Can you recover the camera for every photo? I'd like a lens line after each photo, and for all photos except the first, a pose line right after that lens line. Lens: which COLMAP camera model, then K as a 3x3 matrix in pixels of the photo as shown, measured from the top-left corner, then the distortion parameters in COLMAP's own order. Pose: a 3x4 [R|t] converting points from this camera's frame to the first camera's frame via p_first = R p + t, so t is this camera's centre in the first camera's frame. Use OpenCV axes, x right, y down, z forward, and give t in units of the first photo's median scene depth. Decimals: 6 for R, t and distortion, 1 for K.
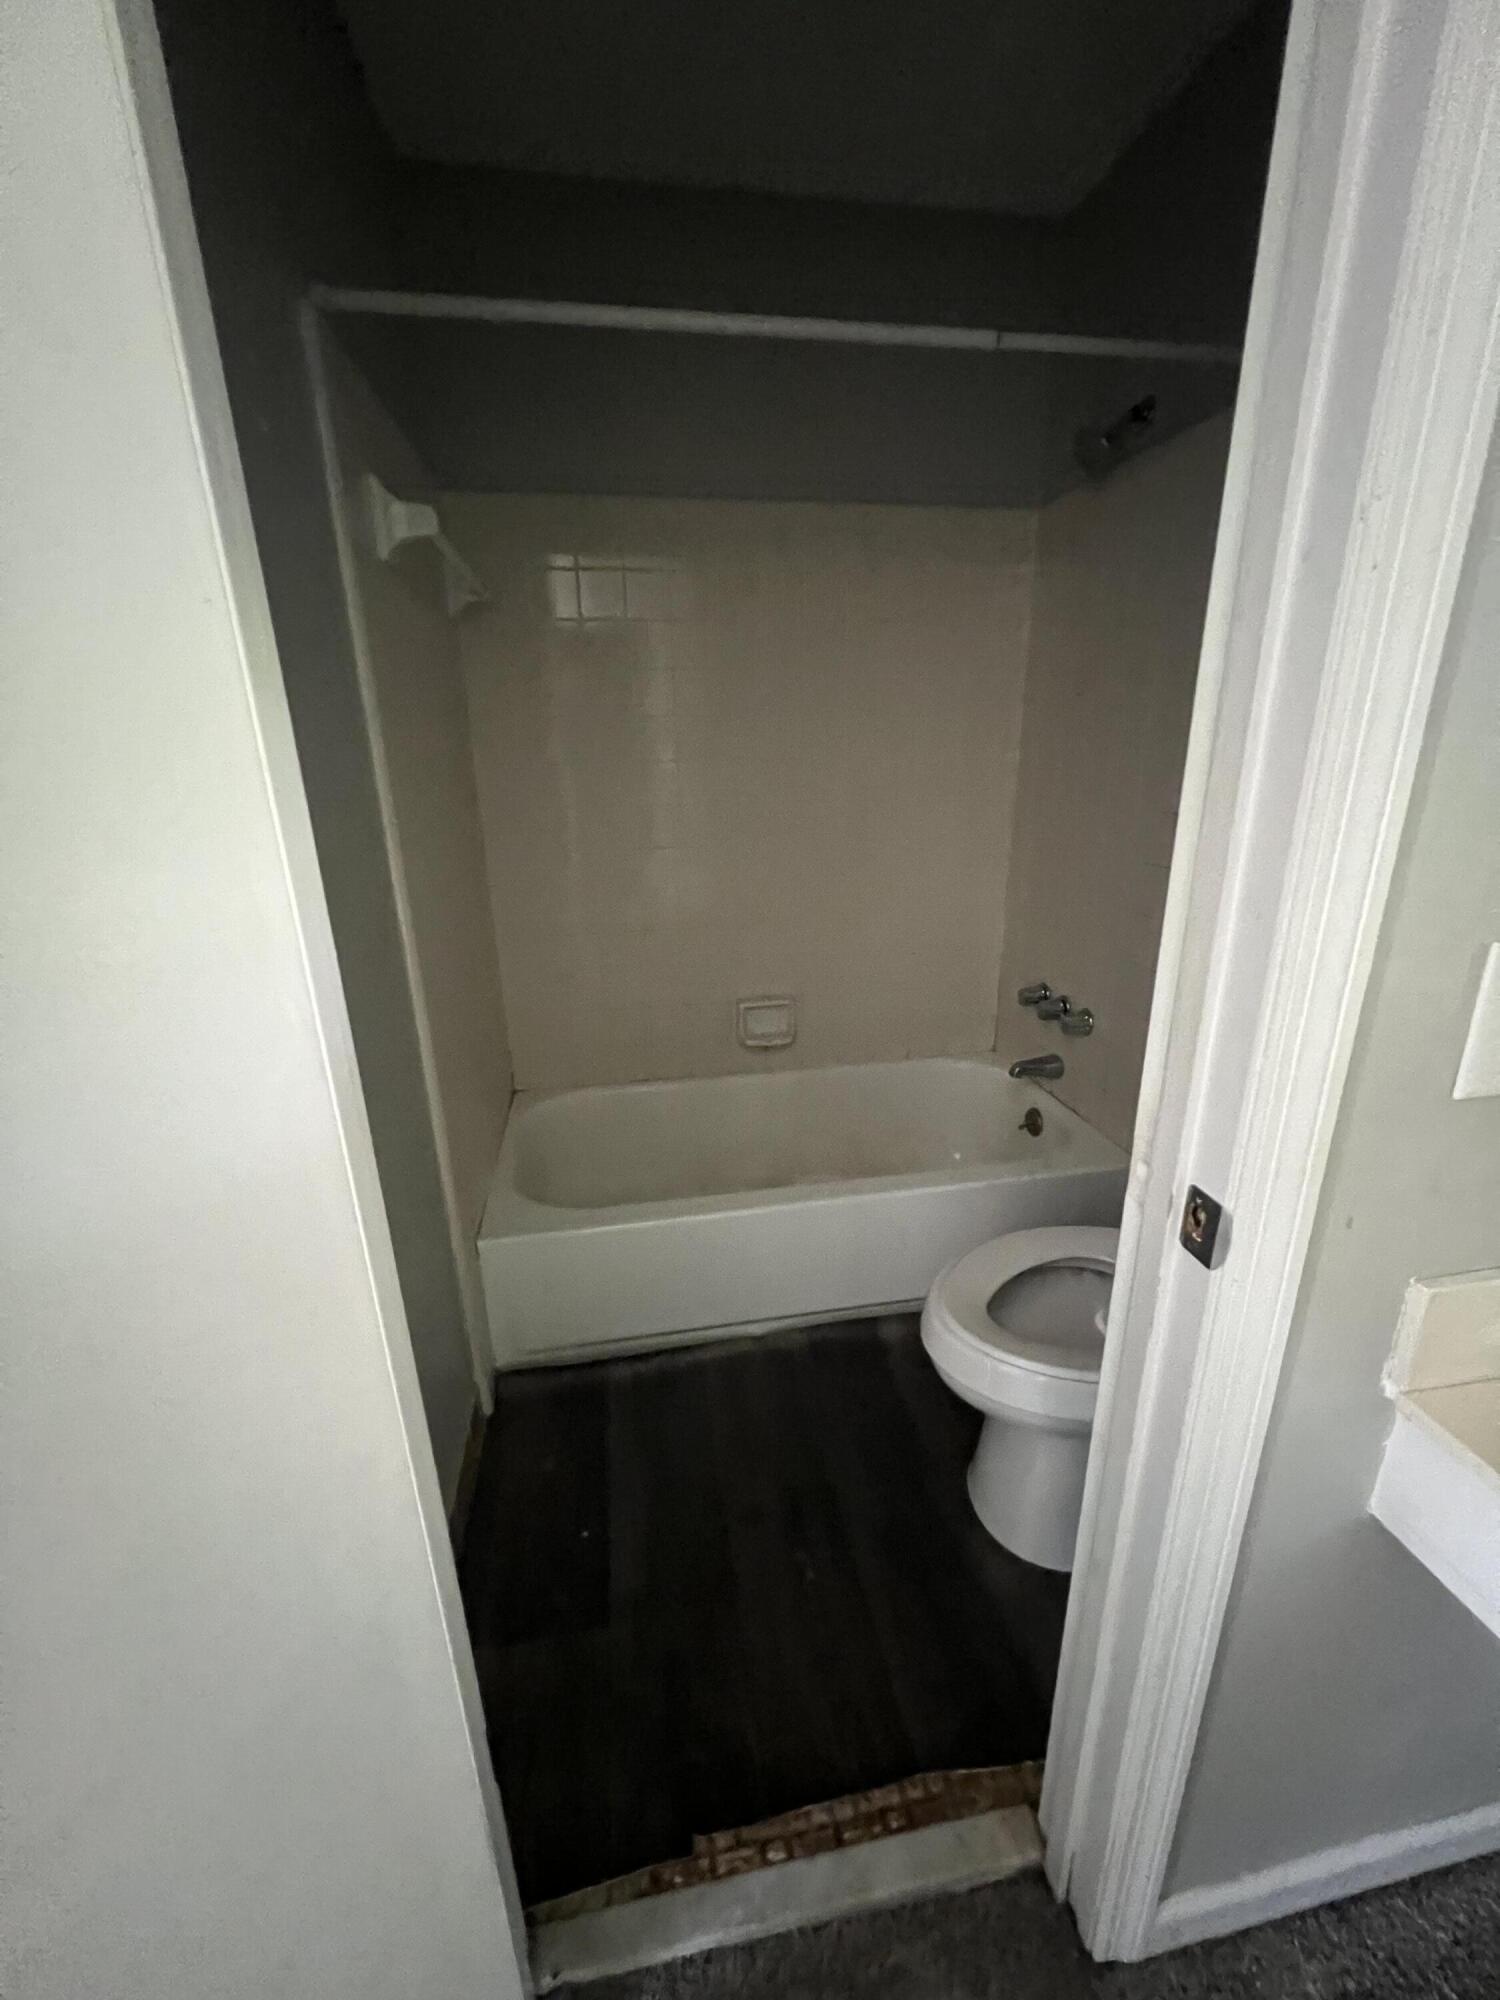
lens RADIAL K [[796.8, 0, 753.7], [0, 796.8, 993.0], [0, 0, 1]] dist [-0.001082, -0.000101]
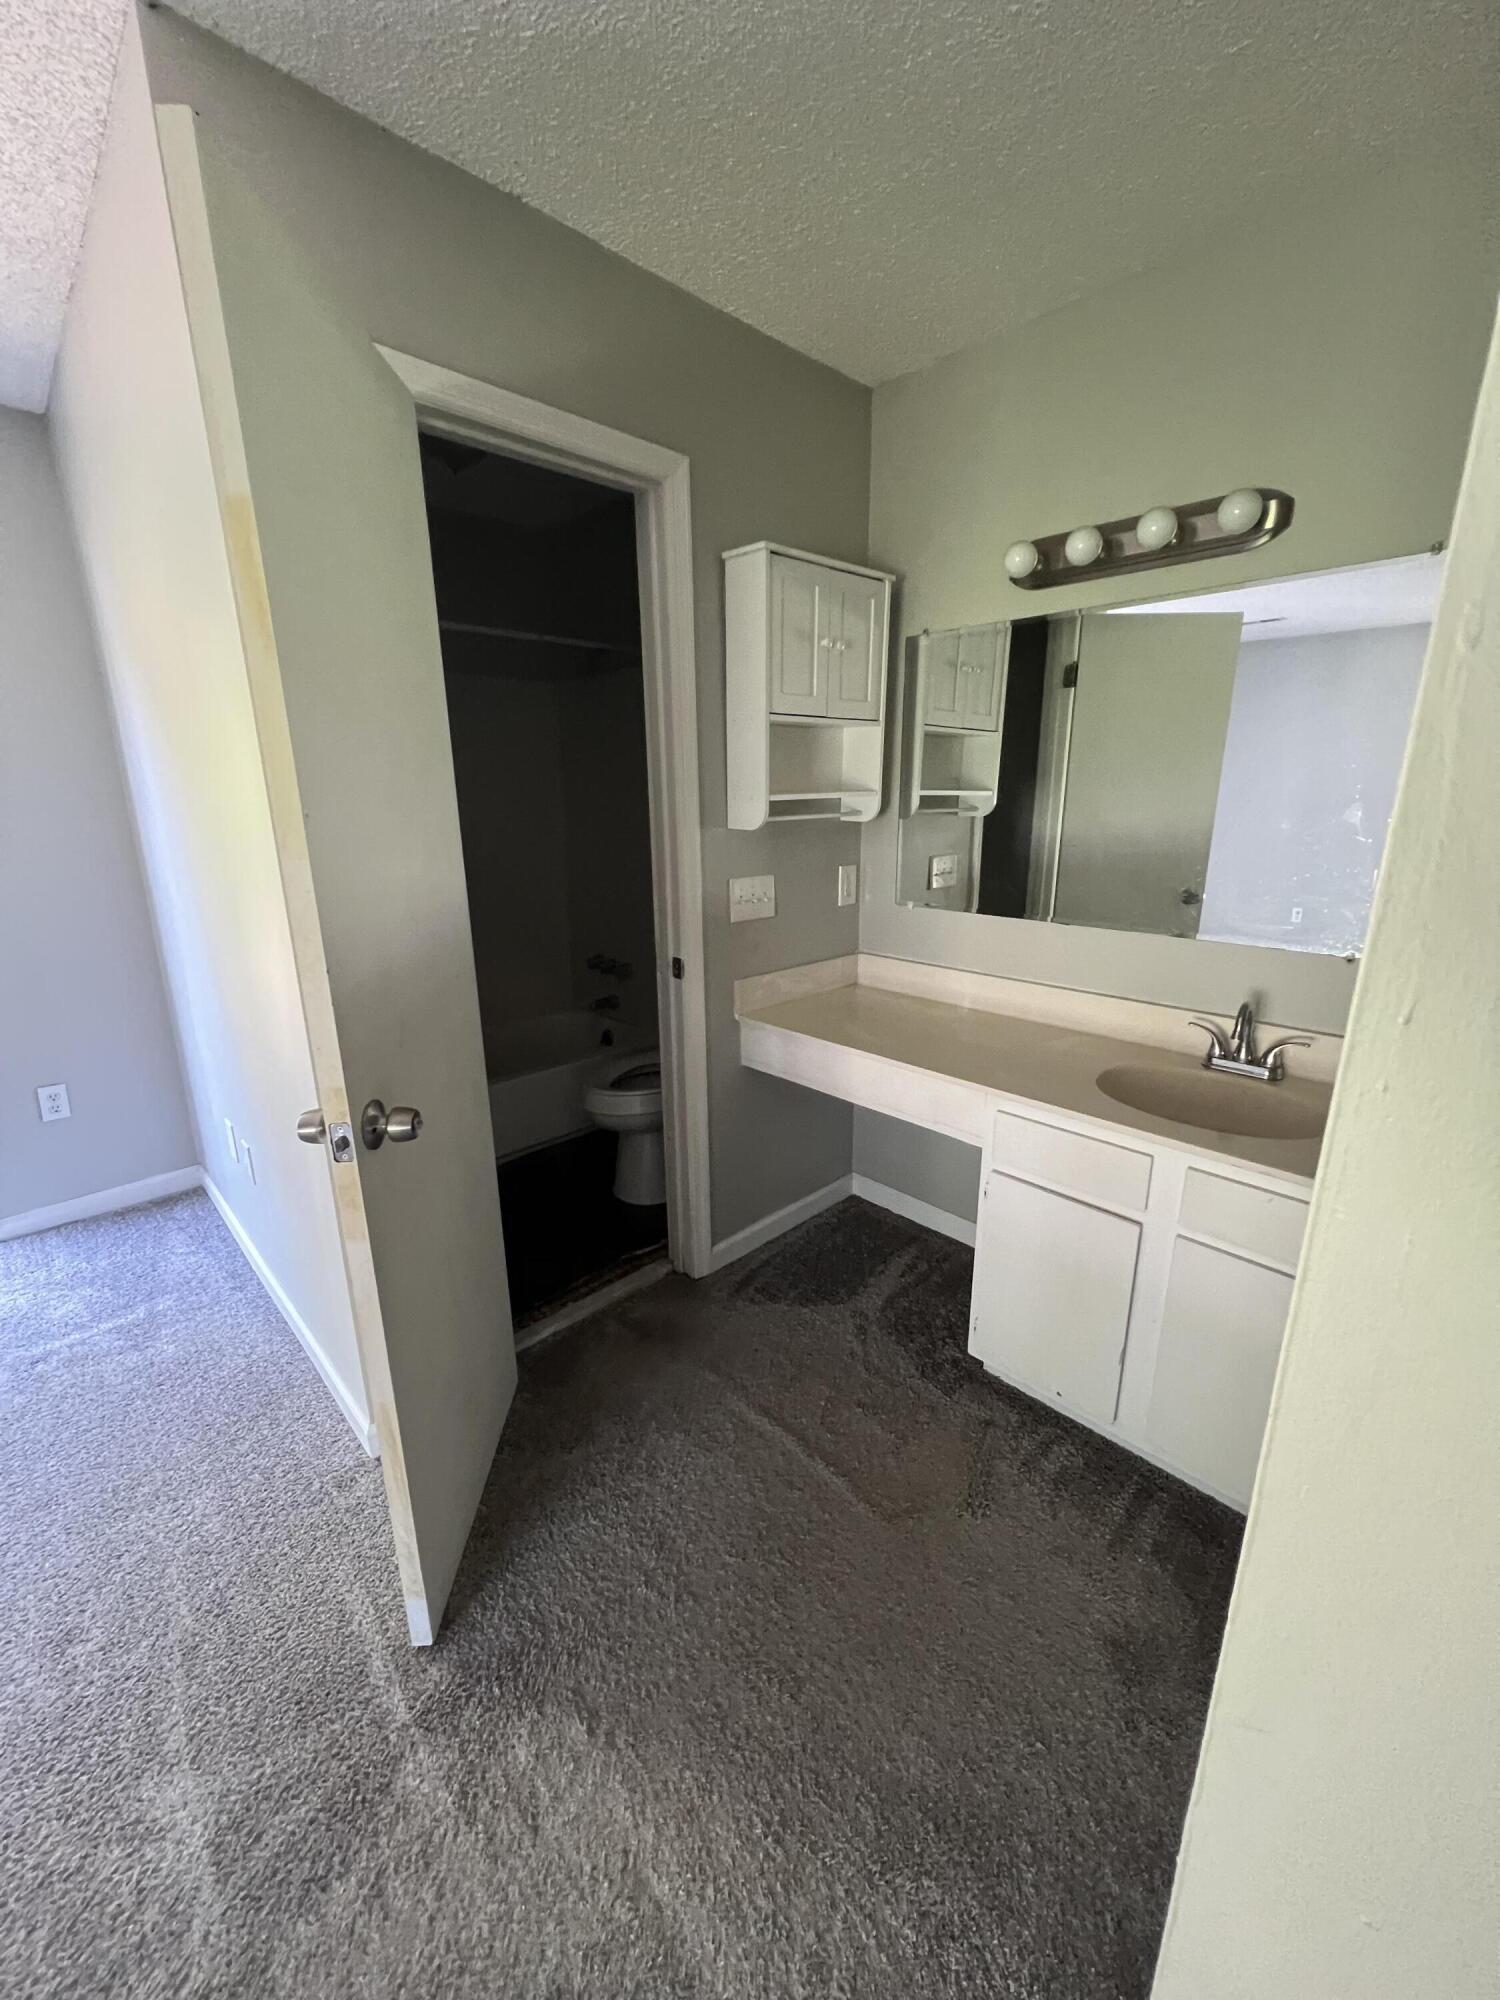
lens RADIAL K [[796.8, 0, 747.1], [0, 796.8, 1003.8], [0, 0, 1]] dist [-0.001082, -0.000101]
pose [[0.829457, -0.138107, 0.541228, -0.560116], [0.168434, 0.985691, -0.006612, 0.278346], [-0.532570, 0.096646, 0.840850, -1.066813]]
